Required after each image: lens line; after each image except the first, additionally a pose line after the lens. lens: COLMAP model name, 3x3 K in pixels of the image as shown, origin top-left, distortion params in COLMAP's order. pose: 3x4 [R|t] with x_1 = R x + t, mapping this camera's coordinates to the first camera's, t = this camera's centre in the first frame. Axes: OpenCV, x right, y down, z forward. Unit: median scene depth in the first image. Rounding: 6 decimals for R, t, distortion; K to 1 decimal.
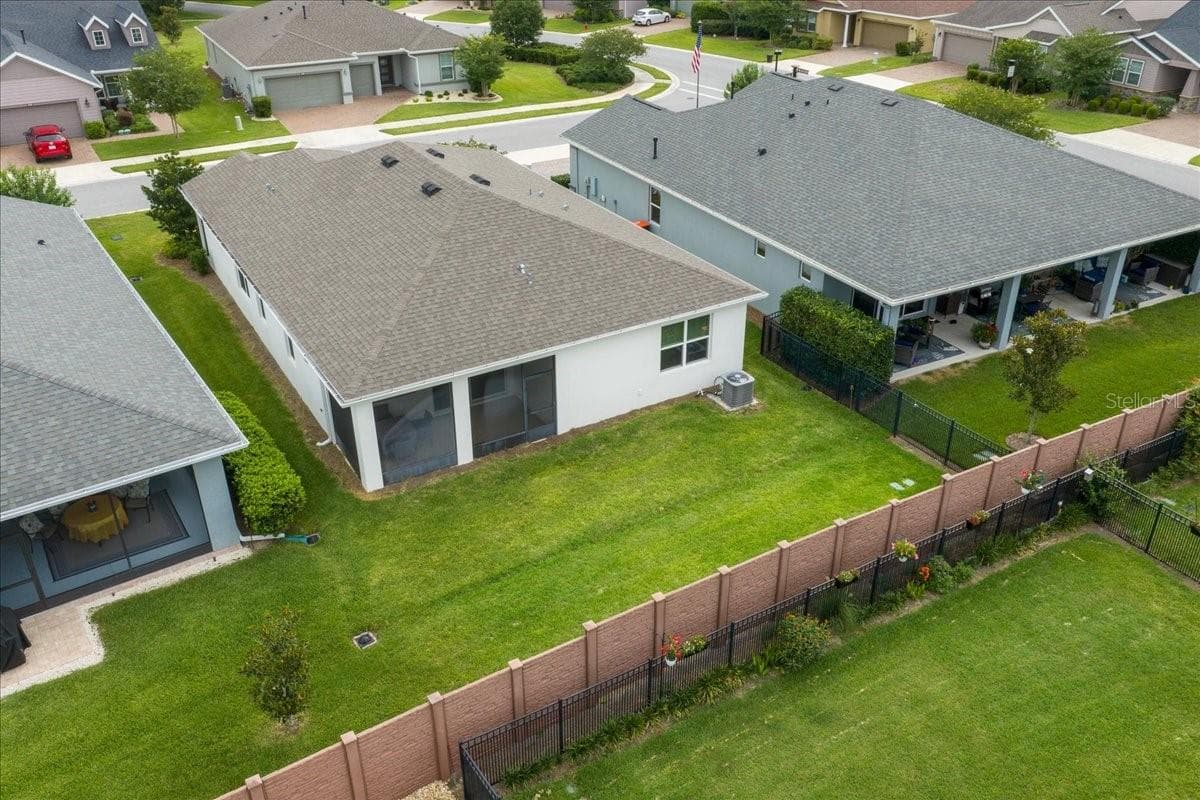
lens RADIAL K [[982.6, 0, 597.9], [0, 982.6, 401.7], [0, 0, 1]] dist [0.016633, -0.021590]
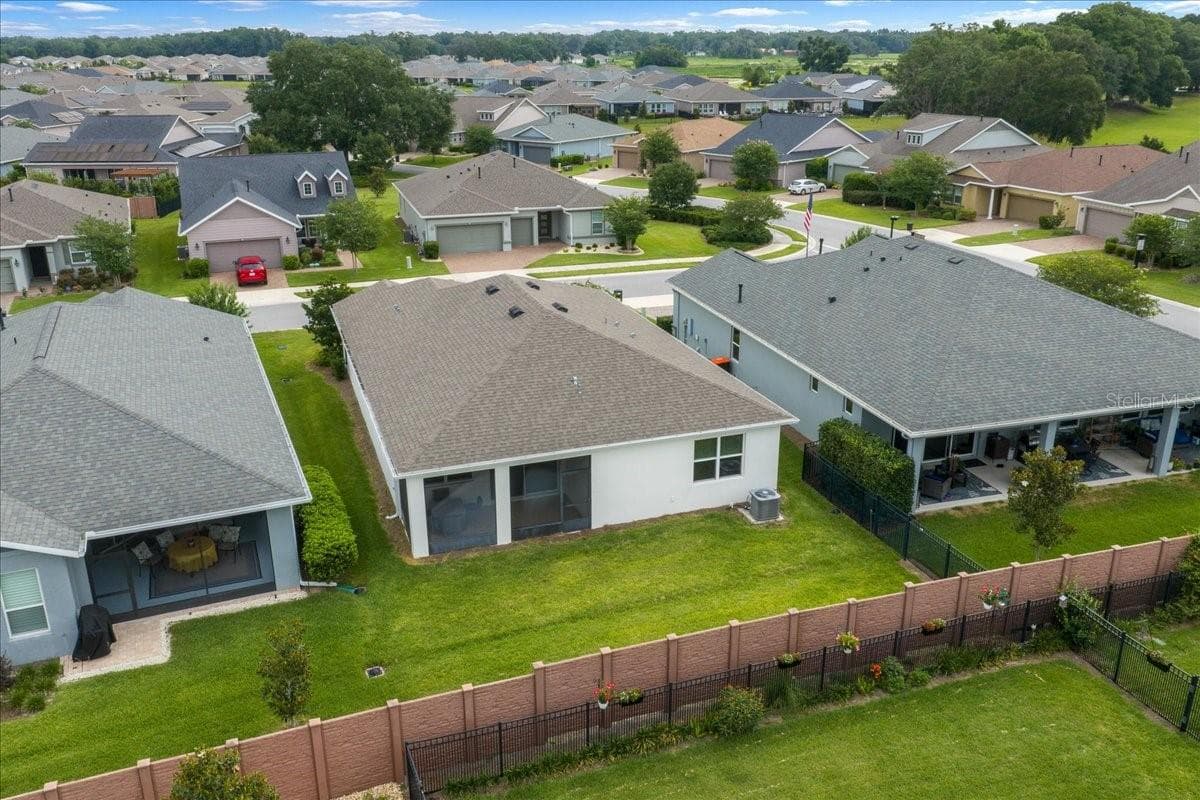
lens RADIAL K [[982.6, 0, 600.2], [0, 982.6, 402.7], [0, 0, 1]] dist [0.016633, -0.021590]
pose [[0.980610, 0.067805, -0.183863, 0.164512], [-0.095872, 0.984279, -0.148335, 0.057382], [0.170915, 0.163086, 0.971695, -0.104096]]
